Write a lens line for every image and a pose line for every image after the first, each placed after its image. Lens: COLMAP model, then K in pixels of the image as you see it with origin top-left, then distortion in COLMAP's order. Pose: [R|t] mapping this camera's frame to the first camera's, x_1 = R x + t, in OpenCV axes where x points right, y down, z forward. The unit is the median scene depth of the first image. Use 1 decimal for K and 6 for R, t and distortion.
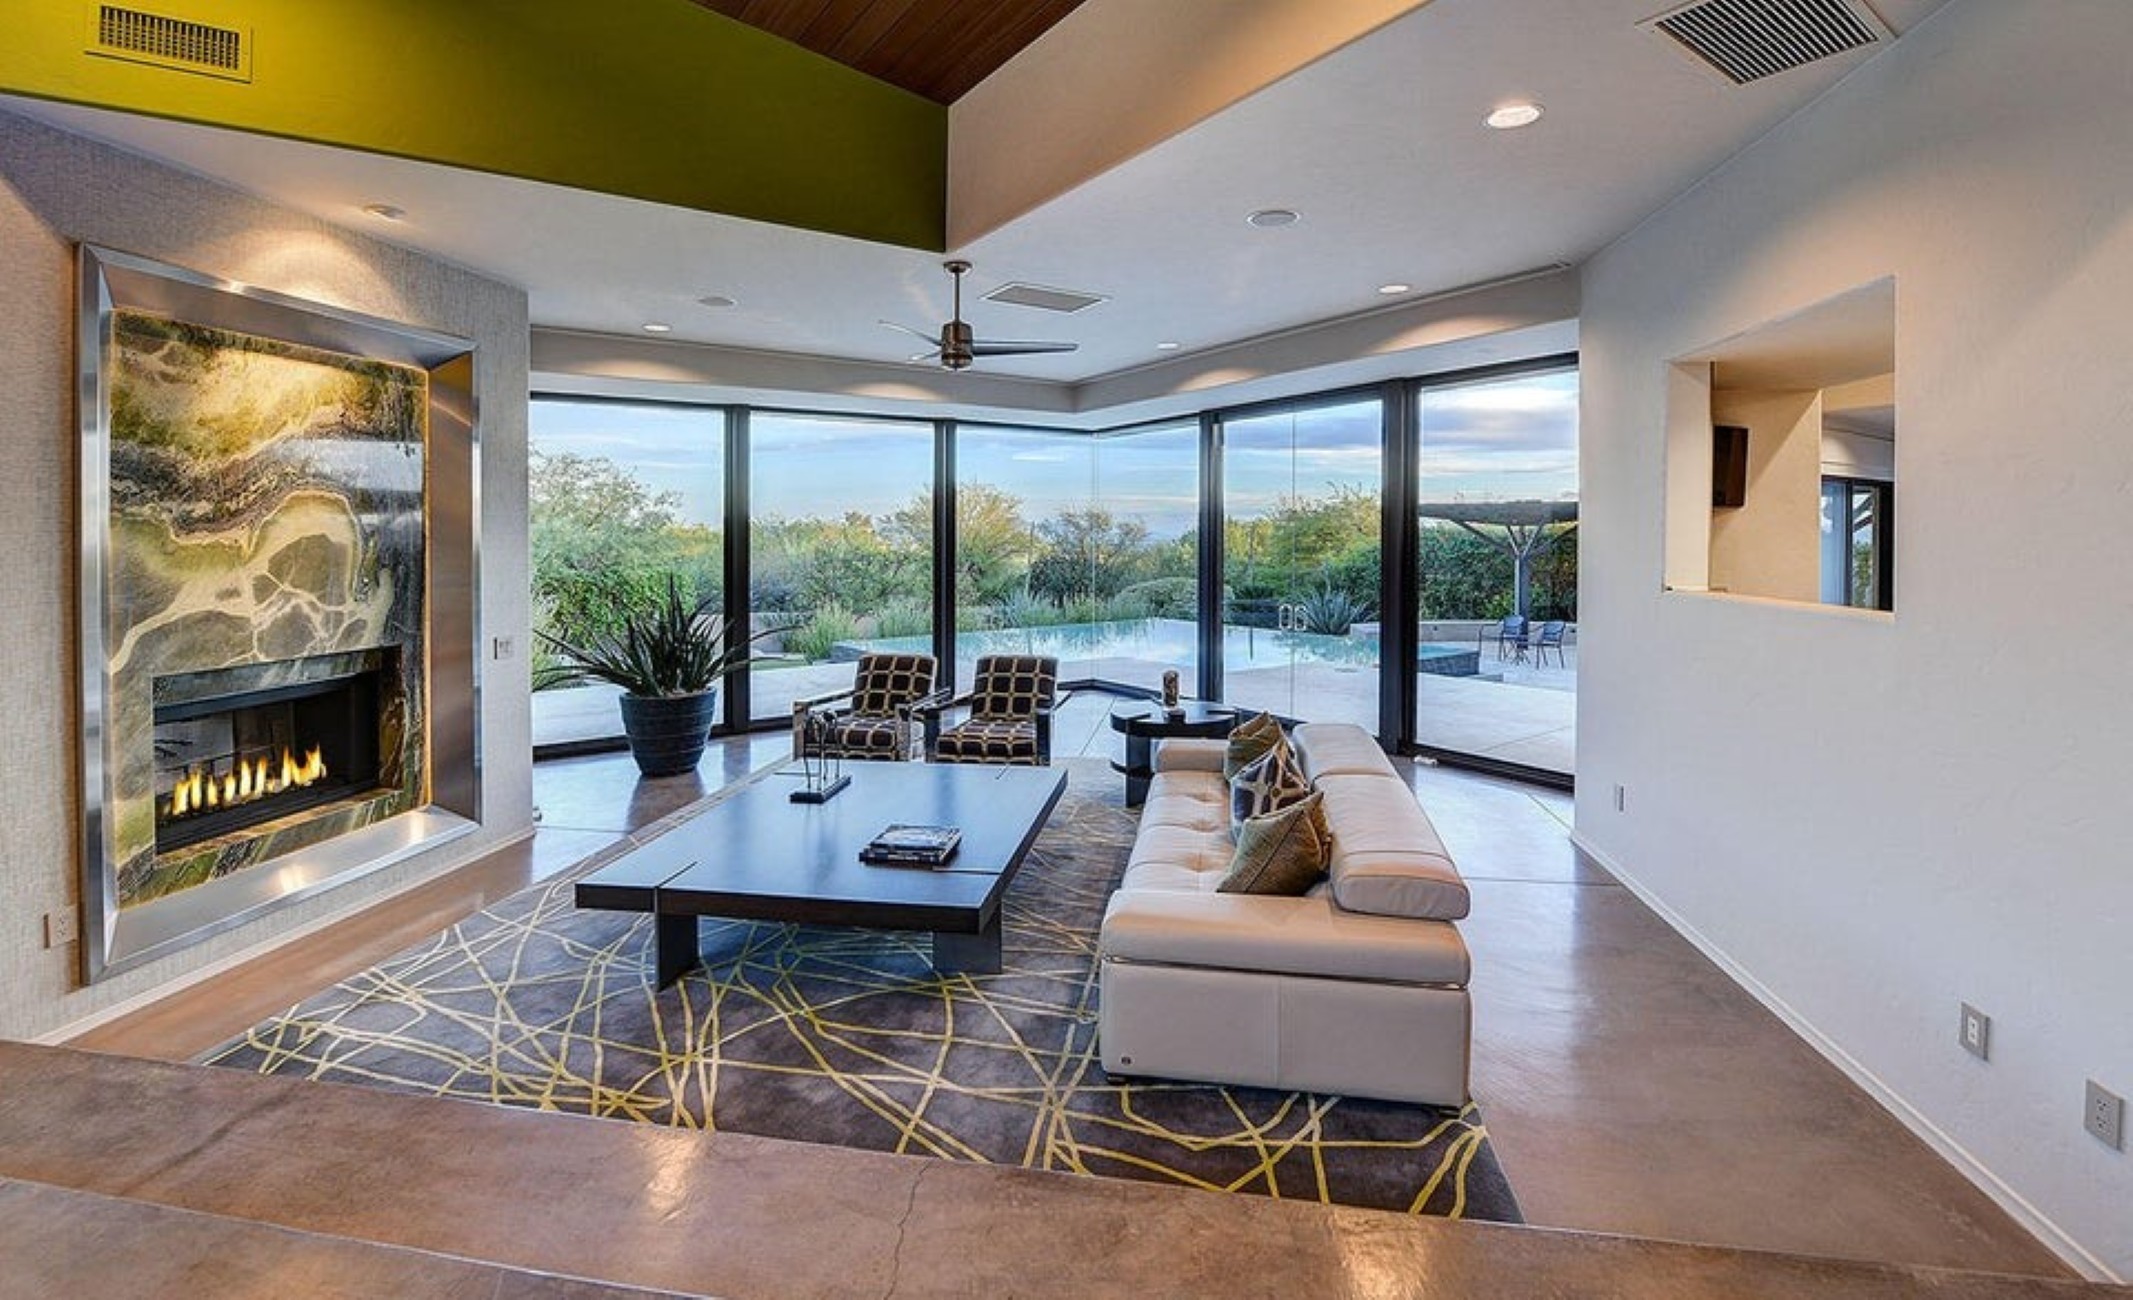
lens RADIAL K [[881.6, 0, 1046.4], [0, 881.6, 534.0], [0, 0, 1]] dist [-0.004131, -0.002211]
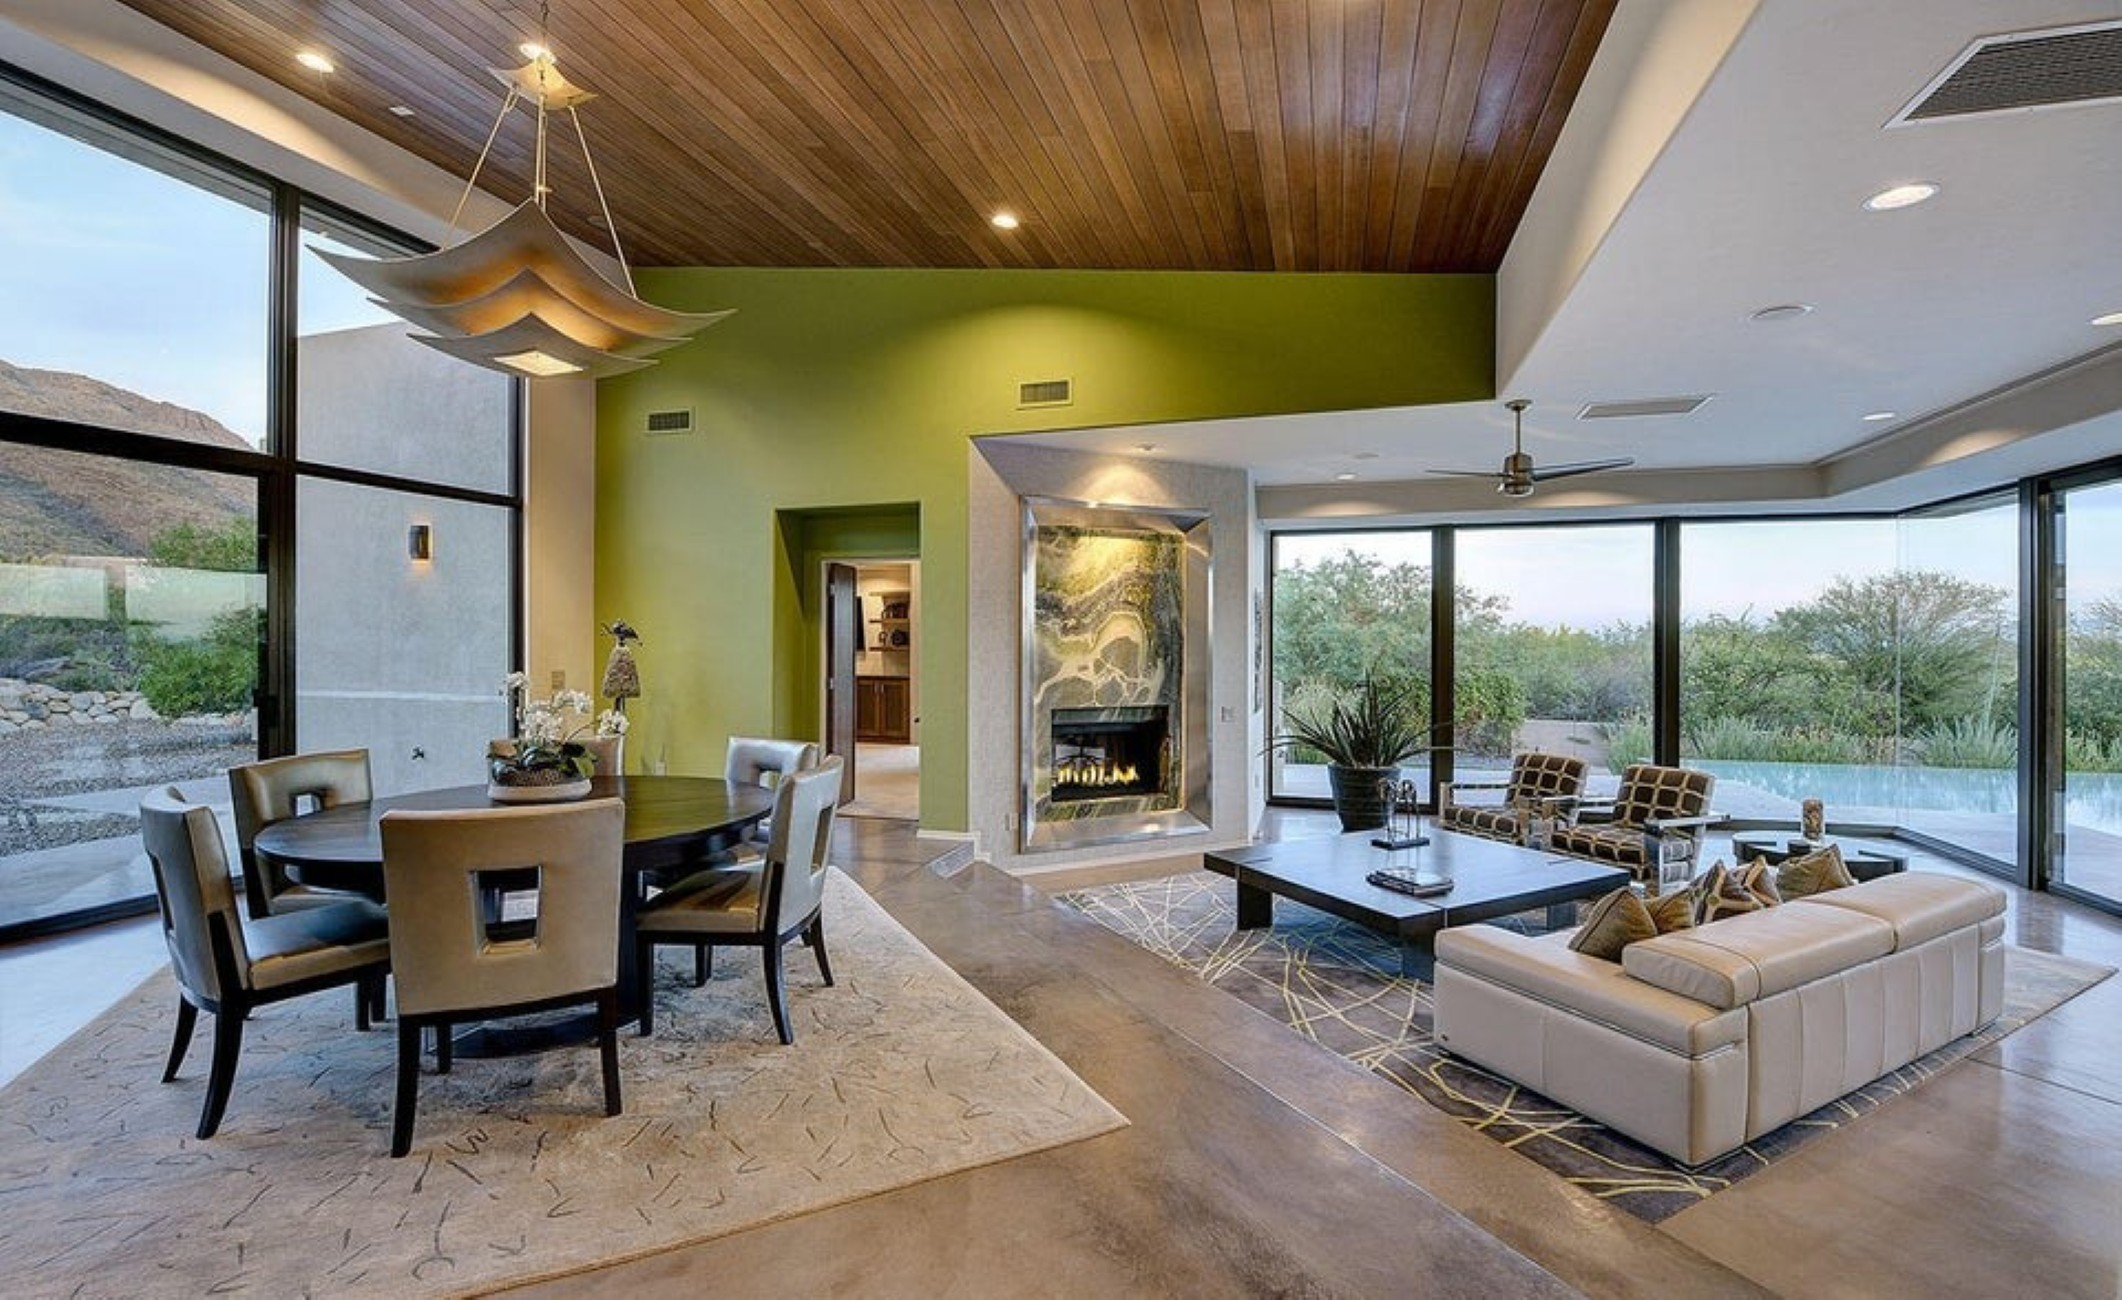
lens RADIAL K [[877.0, 0, 1101.5], [0, 877.0, 642.1], [0, 0, 1]] dist [-0.004131, -0.002211]
pose [[0.647699, 0.013446, -0.761778, 0.513764], [-0.007633, 0.999909, 0.011160, -0.008382], [0.761858, -0.001414, 0.647742, -0.173710]]
